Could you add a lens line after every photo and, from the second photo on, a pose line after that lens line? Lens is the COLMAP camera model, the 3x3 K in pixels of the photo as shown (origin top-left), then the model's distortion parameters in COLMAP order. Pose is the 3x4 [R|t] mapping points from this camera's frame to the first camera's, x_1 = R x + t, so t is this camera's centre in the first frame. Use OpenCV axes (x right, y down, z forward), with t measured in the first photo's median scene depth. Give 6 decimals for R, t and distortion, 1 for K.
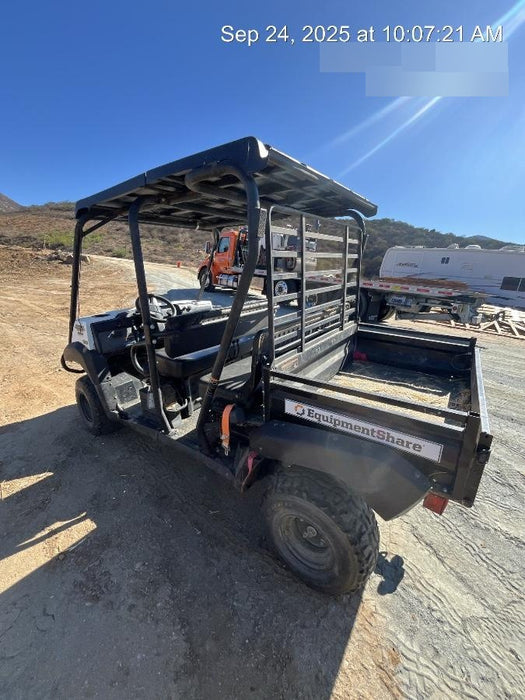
lens RADIAL K [[284.3, 0, 264.3], [0, 284.3, 347.2], [0, 0, 1]] dist [-0.001344, -0.000410]
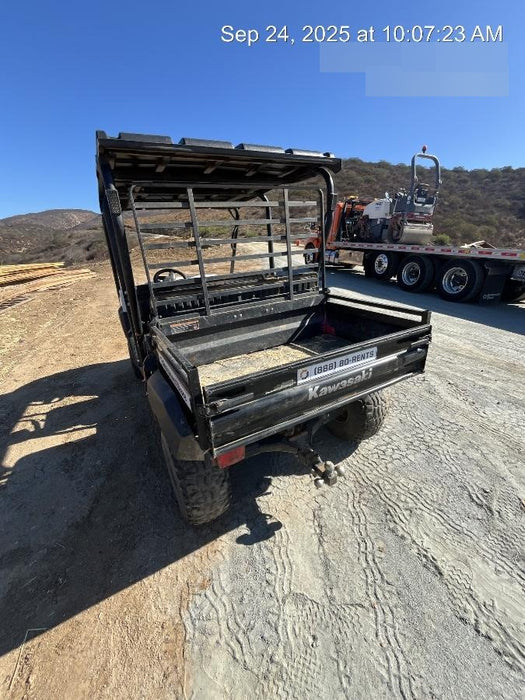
lens RADIAL K [[284.3, 0, 264.3], [0, 284.3, 347.2], [0, 0, 1]] dist [-0.001344, -0.000410]
pose [[0.902202, 0.088016, -0.422237, 0.768888], [-0.057435, 0.994755, 0.084634, 0.030167], [0.427472, -0.052106, 0.902526, 0.092837]]
